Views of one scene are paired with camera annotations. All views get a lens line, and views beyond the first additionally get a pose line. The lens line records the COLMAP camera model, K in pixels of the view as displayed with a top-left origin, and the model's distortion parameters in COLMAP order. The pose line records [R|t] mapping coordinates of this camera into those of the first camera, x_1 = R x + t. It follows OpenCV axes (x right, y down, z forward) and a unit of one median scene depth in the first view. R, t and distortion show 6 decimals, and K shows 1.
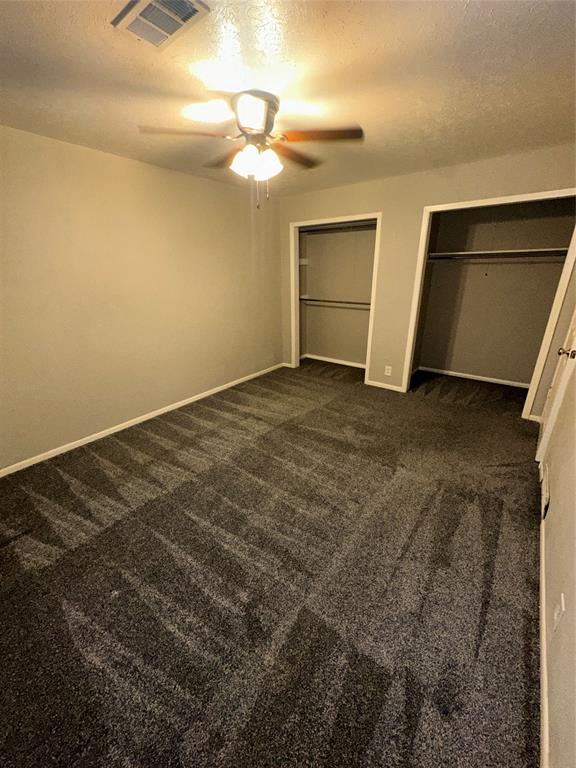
lens RADIAL K [[303.0, 0, 289.4], [0, 303.0, 384.4], [0, 0, 1]] dist [0.001576, -0.000261]
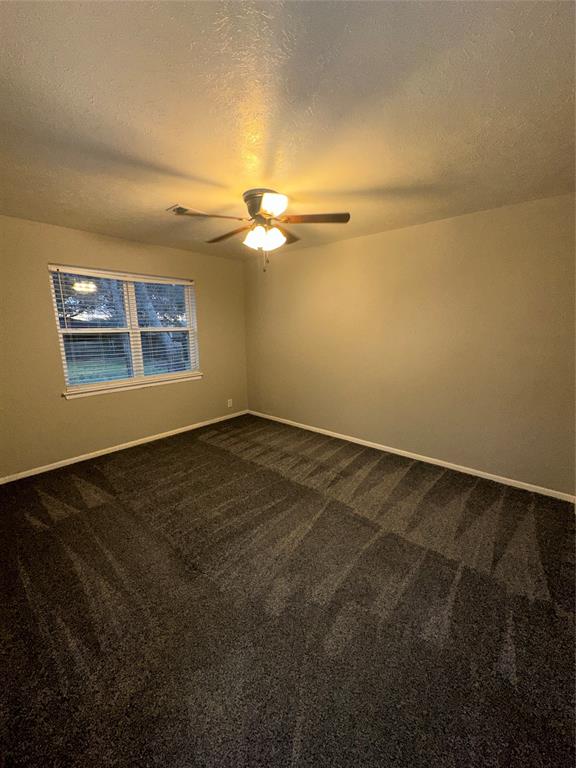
lens RADIAL K [[303.0, 0, 289.1], [0, 303.0, 383.2], [0, 0, 1]] dist [0.001576, -0.000261]
pose [[-0.022300, 0.215882, -0.976165, 0.641190], [-0.360091, 0.909139, 0.209285, -0.255354], [0.932650, 0.356176, 0.057463, 0.647716]]
